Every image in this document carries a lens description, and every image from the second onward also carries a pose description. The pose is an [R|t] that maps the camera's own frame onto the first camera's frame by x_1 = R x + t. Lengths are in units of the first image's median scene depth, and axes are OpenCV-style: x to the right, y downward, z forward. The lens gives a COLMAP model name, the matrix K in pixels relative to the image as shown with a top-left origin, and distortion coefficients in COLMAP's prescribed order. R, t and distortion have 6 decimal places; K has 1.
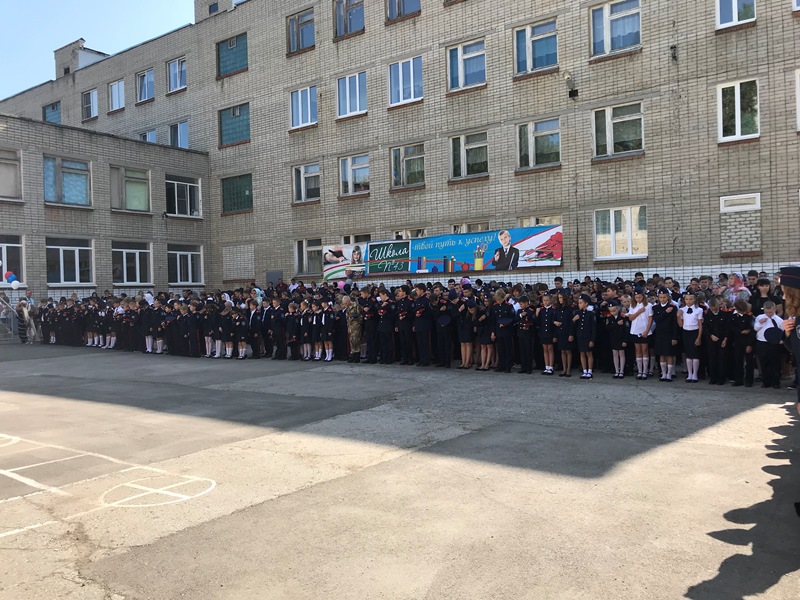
lens RADIAL K [[658.8, 0, 399.9], [0, 658.8, 298.9], [0, 0, 1]] dist [-0.001857, -0.002091]
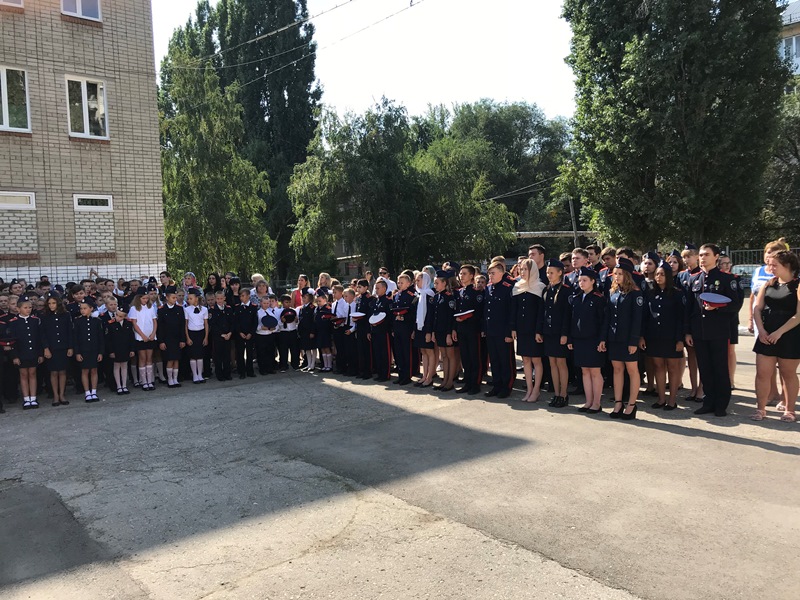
lens RADIAL K [[658.8, 0, 400.2], [0, 658.8, 301.7], [0, 0, 1]] dist [-0.001857, -0.002091]
pose [[0.252382, -0.028879, 0.967197, -0.390098], [0.041559, 0.998956, 0.018982, -0.000979], [-0.966735, 0.035405, 0.253319, 0.418911]]
